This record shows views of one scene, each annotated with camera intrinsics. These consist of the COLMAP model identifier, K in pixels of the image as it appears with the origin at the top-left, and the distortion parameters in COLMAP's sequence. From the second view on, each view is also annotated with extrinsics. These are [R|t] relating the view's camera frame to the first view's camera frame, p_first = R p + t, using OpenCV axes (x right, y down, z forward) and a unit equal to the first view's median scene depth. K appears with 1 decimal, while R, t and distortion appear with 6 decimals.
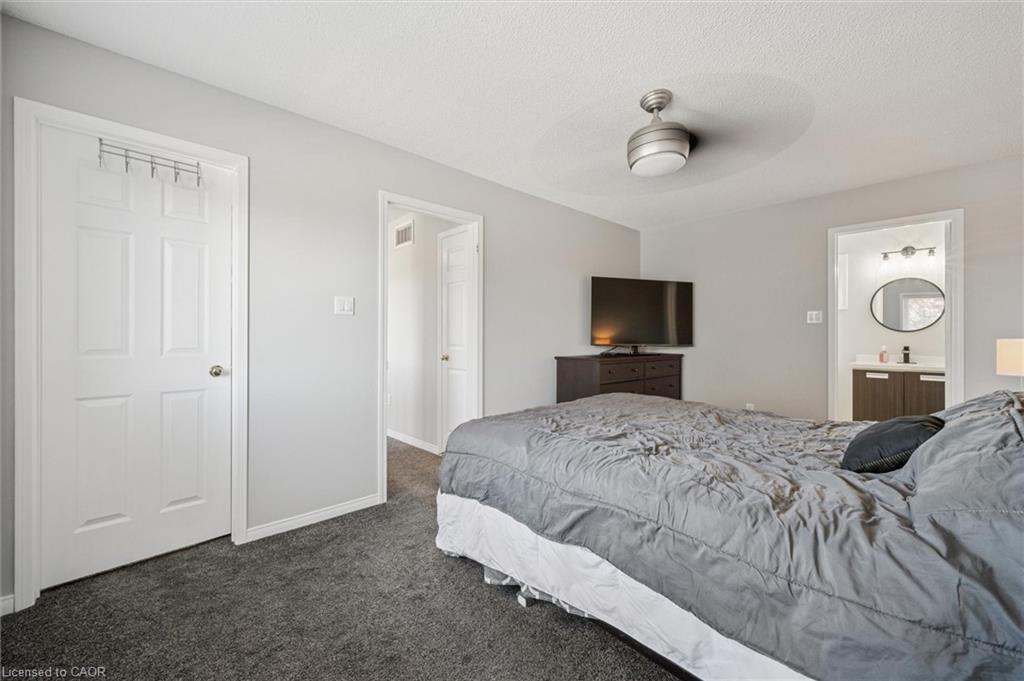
lens RADIAL K [[399.3, 0, 513.3], [0, 399.3, 336.9], [0, 0, 1]] dist [0.000485, 0.000116]
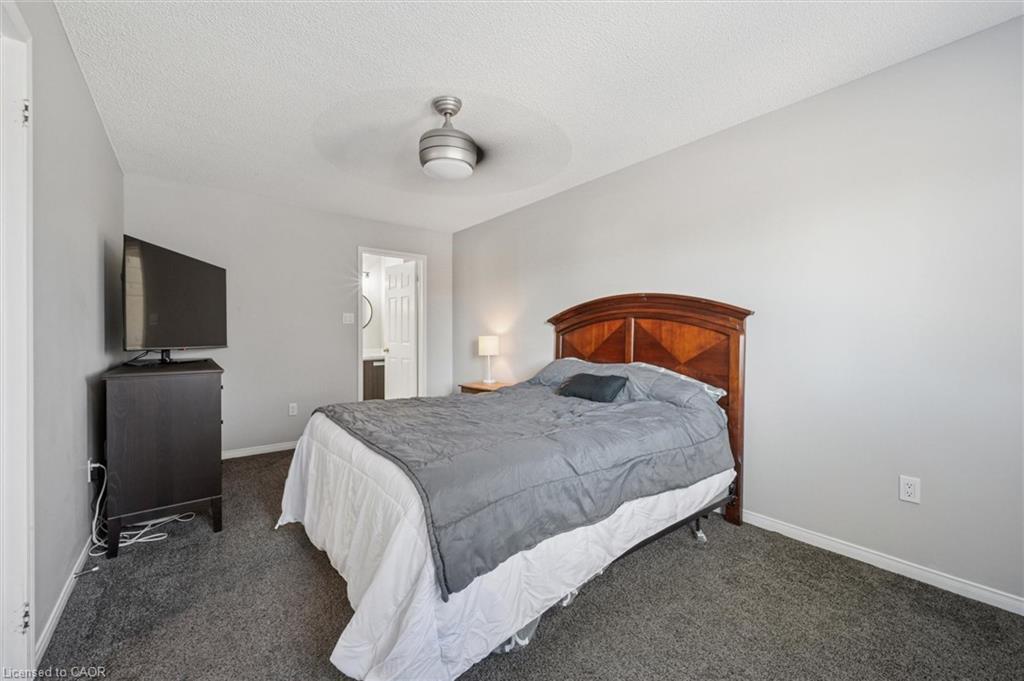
lens RADIAL K [[399.3, 0, 513.3], [0, 399.3, 336.9], [0, 0, 1]] dist [0.000485, 0.000116]
pose [[0.083306, -0.008961, 0.996484, -0.373789], [0.004858, 0.999951, 0.008586, -0.002901], [-0.996512, 0.004126, 0.083346, 0.420456]]
